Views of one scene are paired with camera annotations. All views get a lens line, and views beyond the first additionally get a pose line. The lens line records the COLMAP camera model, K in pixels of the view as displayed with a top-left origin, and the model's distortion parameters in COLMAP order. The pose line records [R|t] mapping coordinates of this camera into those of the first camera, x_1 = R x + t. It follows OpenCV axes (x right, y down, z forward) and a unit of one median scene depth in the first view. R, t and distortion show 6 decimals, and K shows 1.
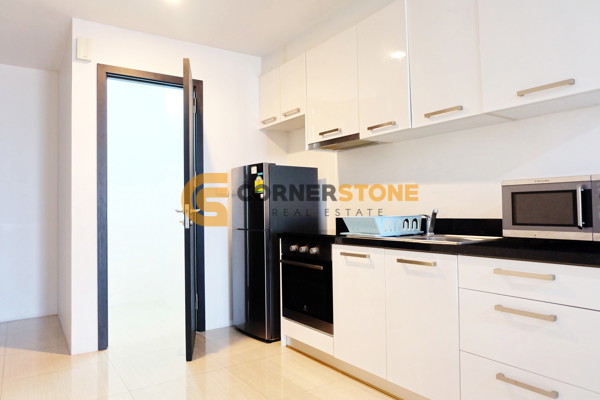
lens RADIAL K [[419.9, 0, 296.6], [0, 419.9, 201.5], [0, 0, 1]] dist [-0.014046, 0.035287]
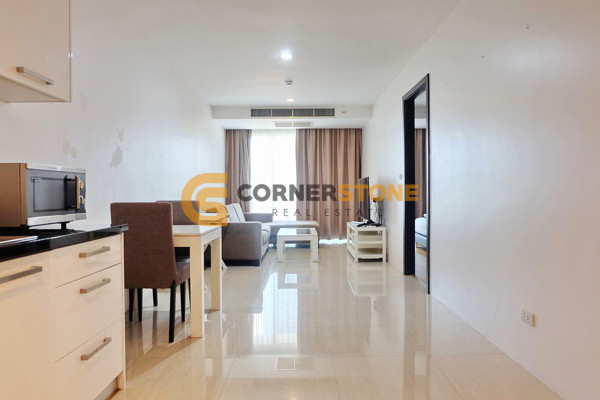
lens RADIAL K [[438.9, 0, 300.5], [0, 438.9, 201.6], [0, 0, 1]] dist [0.007016, 0.018496]
pose [[-0.834210, 0.008956, 0.551374, -0.329688], [0.005102, 0.999951, -0.008523, 0.027728], [-0.551423, -0.004297, -0.834214, 0.953863]]
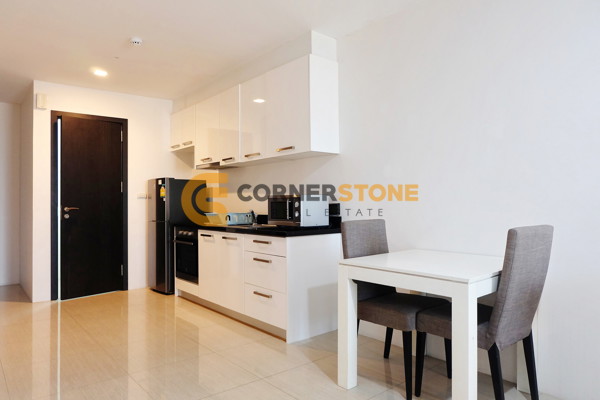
lens RADIAL K [[419.9, 0, 301.6], [0, 419.9, 199.3], [0, 0, 1]] dist [-0.014046, 0.035287]
pose [[0.996014, 0.005965, 0.088995, 0.290437], [-0.006690, 0.999947, 0.007844, -0.029312], [-0.088943, -0.008408, 0.996001, -0.587149]]
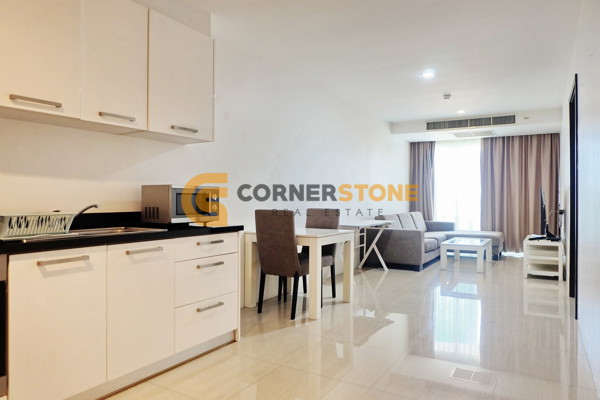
lens RADIAL K [[419.9, 0, 298.9], [0, 419.9, 197.7], [0, 0, 1]] dist [-0.014046, 0.035287]
pose [[-0.450887, 0.016635, 0.892426, -0.647128], [-0.022184, 0.999309, -0.029836, 0.019139], [-0.892305, -0.033250, -0.450206, 0.820434]]
